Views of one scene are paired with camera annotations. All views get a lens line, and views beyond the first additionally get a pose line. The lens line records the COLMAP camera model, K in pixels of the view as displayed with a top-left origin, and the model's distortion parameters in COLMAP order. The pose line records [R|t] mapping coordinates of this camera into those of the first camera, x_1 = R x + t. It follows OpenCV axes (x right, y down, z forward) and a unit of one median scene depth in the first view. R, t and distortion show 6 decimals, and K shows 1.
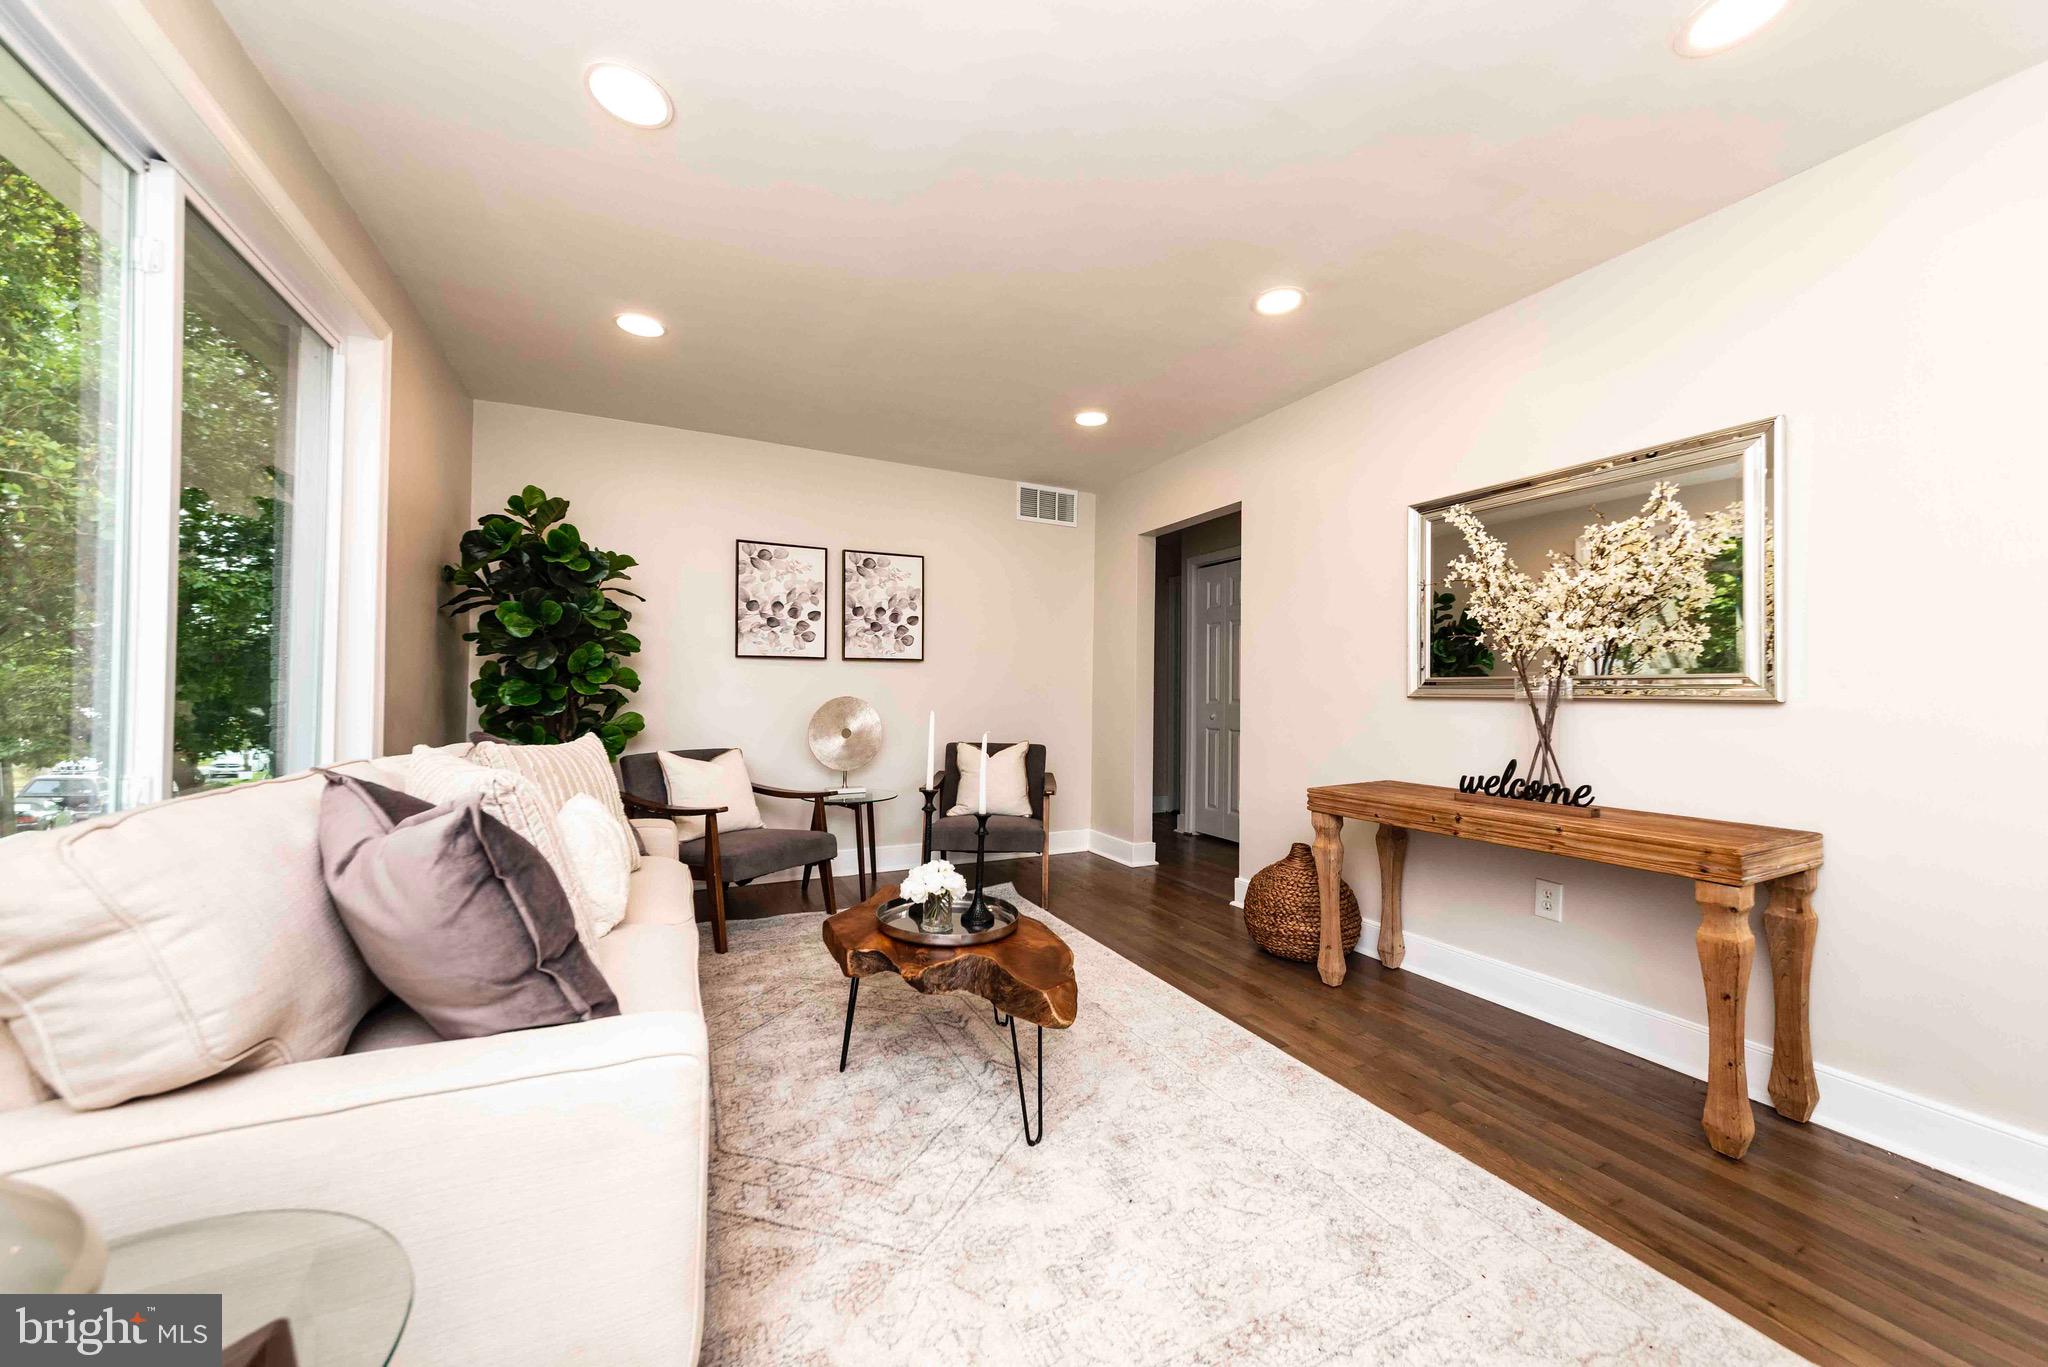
lens RADIAL K [[721.3, 0, 1018.3], [0, 721.3, 689.0], [0, 0, 1]] dist [-0.000049, -0.000231]
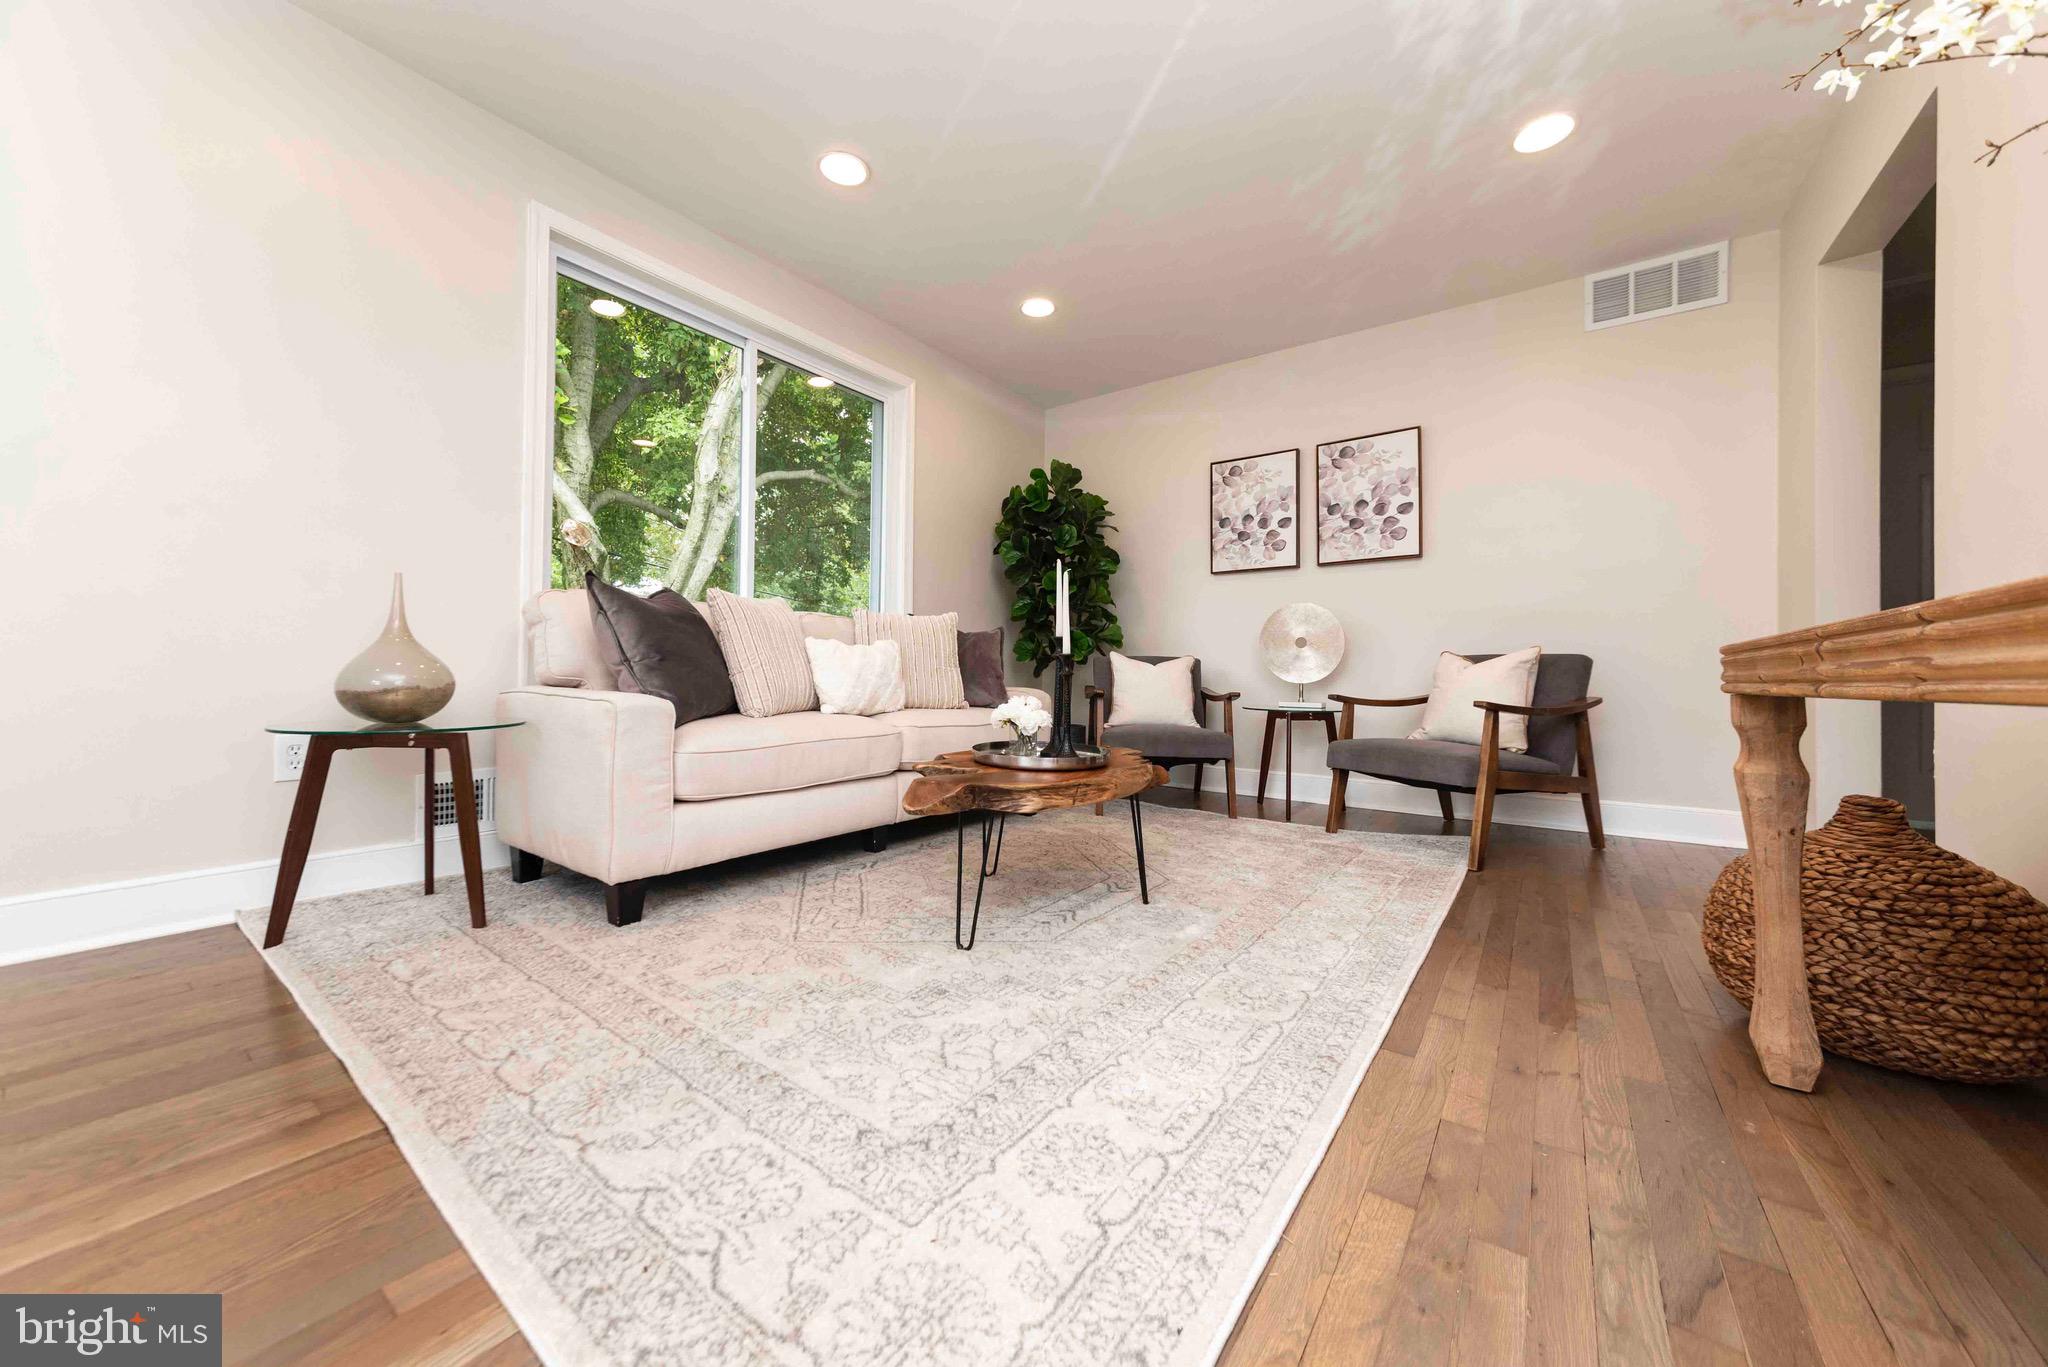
lens RADIAL K [[721.3, 0, 1027.8], [0, 721.3, 676.0], [0, 0, 1]] dist [-0.000049, -0.000231]
pose [[0.482252, -0.001970, -0.876031, 0.394295], [0.006514, 0.999978, 0.001337, 0.099224], [0.876009, -0.006351, 0.482254, 0.242077]]
